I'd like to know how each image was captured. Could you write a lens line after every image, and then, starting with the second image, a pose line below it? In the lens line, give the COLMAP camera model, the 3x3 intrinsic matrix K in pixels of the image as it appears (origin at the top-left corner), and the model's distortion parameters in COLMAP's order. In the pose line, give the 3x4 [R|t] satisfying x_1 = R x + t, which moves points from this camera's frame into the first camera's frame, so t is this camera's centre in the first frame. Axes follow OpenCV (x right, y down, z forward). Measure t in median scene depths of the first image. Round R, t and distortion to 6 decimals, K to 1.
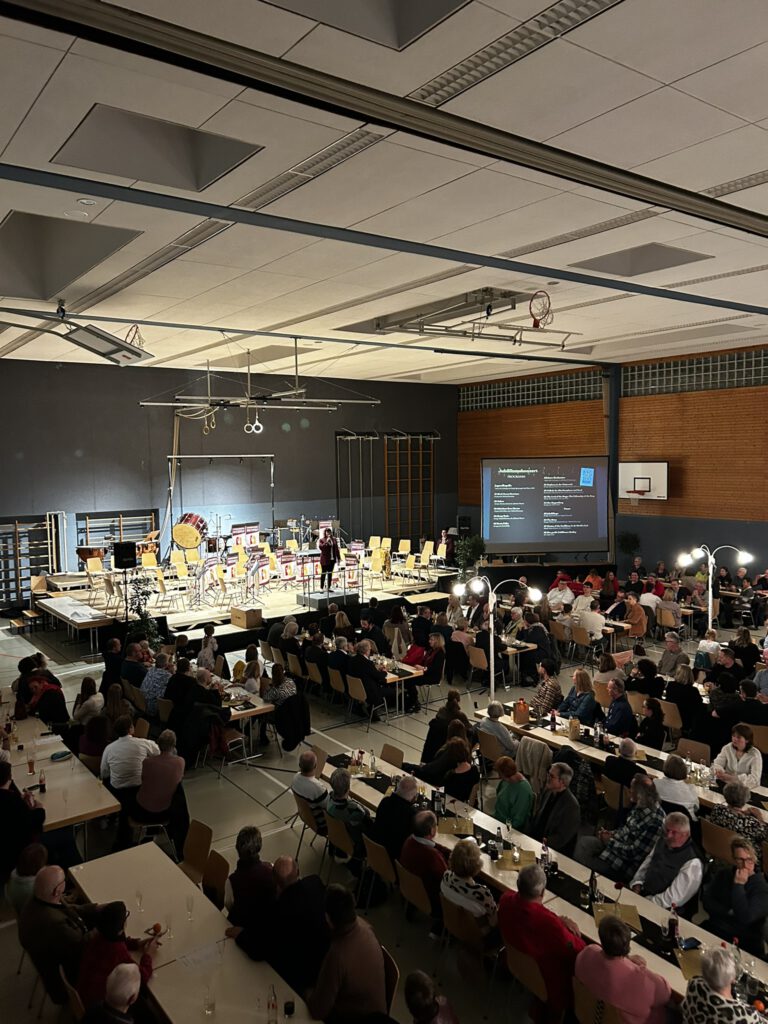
lens RADIAL K [[771.7, 0, 379.5], [0, 771.7, 514.4], [0, 0, 1]] dist [0.063634, -0.072048]
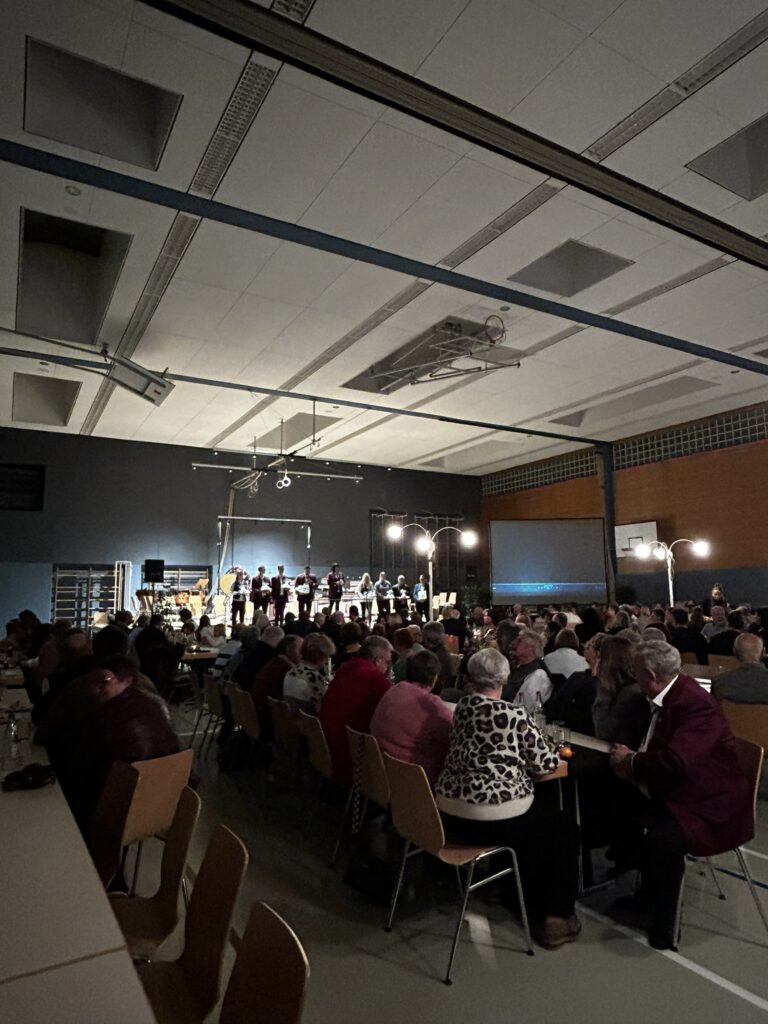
lens RADIAL K [[651.2, 0, 389.2], [0, 651.2, 514.3], [0, 0, 1]] dist [0.011421, -0.012138]
pose [[0.995334, -0.008765, -0.096089, 0.078089], [-0.010287, 0.980550, -0.196000, 0.108379], [0.095938, 0.196074, 0.975885, 0.050557]]
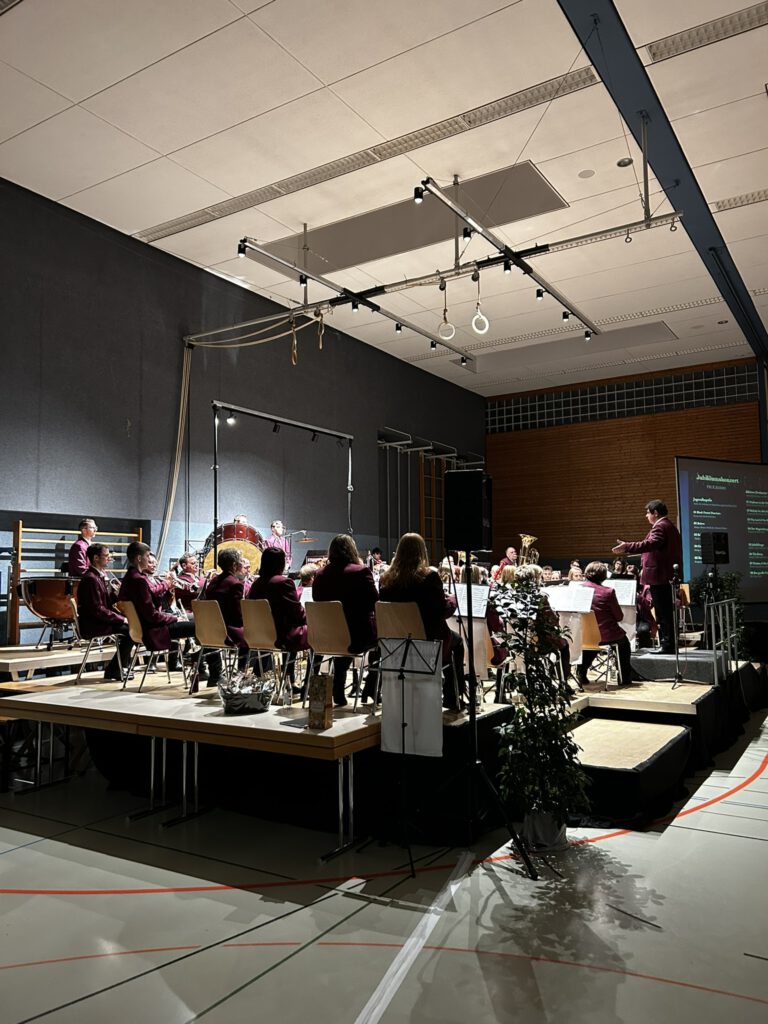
lens RADIAL K [[771.7, 0, 386.6], [0, 771.7, 511.5], [0, 0, 1]] dist [0.063634, -0.072048]
pose [[0.928413, 0.035681, 0.369832, -0.333684], [0.026126, 0.986645, -0.160777, 0.071970], [-0.370630, 0.158930, 0.915082, 0.496360]]
